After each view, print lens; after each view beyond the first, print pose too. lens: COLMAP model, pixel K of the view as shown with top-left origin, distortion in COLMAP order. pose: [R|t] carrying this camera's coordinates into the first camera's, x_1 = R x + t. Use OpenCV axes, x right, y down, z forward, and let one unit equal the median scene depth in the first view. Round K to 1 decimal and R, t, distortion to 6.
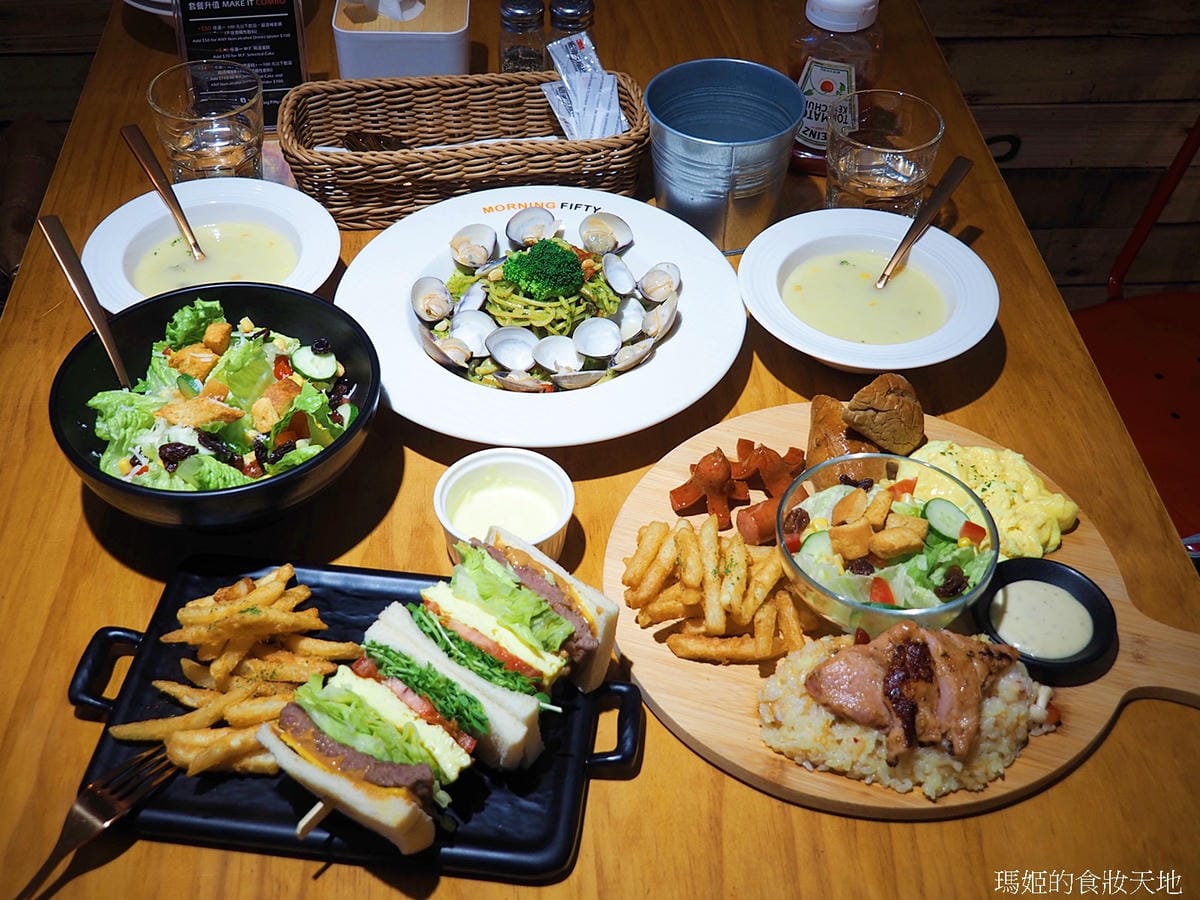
lens RADIAL K [[1340.6, 0, 599.1], [0, 1340.6, 444.6], [0, 0, 1]] dist [0.008015, 0.000000]
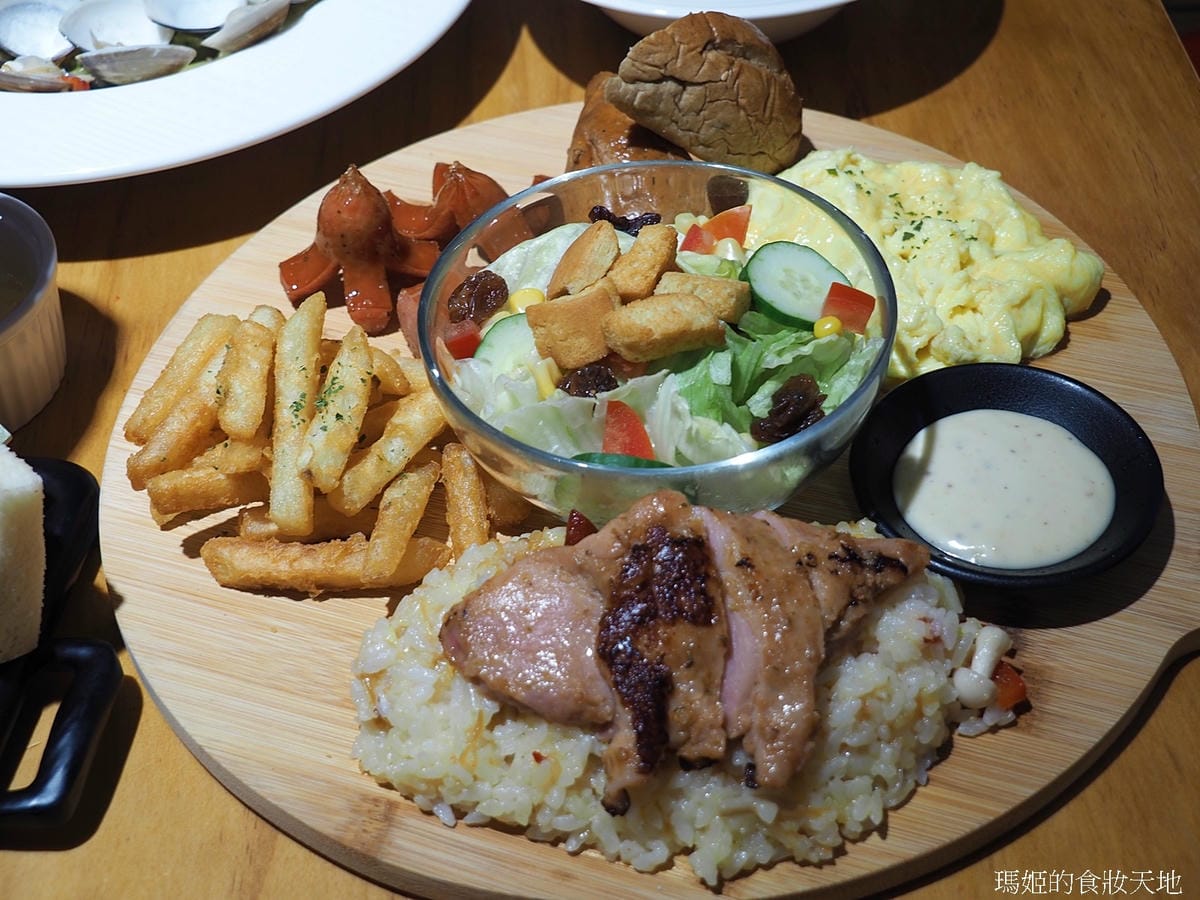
lens RADIAL K [[1584.6, 0, 600.1], [0, 1584.6, 451.0], [0, 0, 1]] dist [0.017599, 0.000000]
pose [[0.997092, -0.031268, -0.069496, 0.238666], [0.035401, 0.997626, 0.059064, 0.083462], [0.067484, -0.061353, 0.995832, 0.456374]]
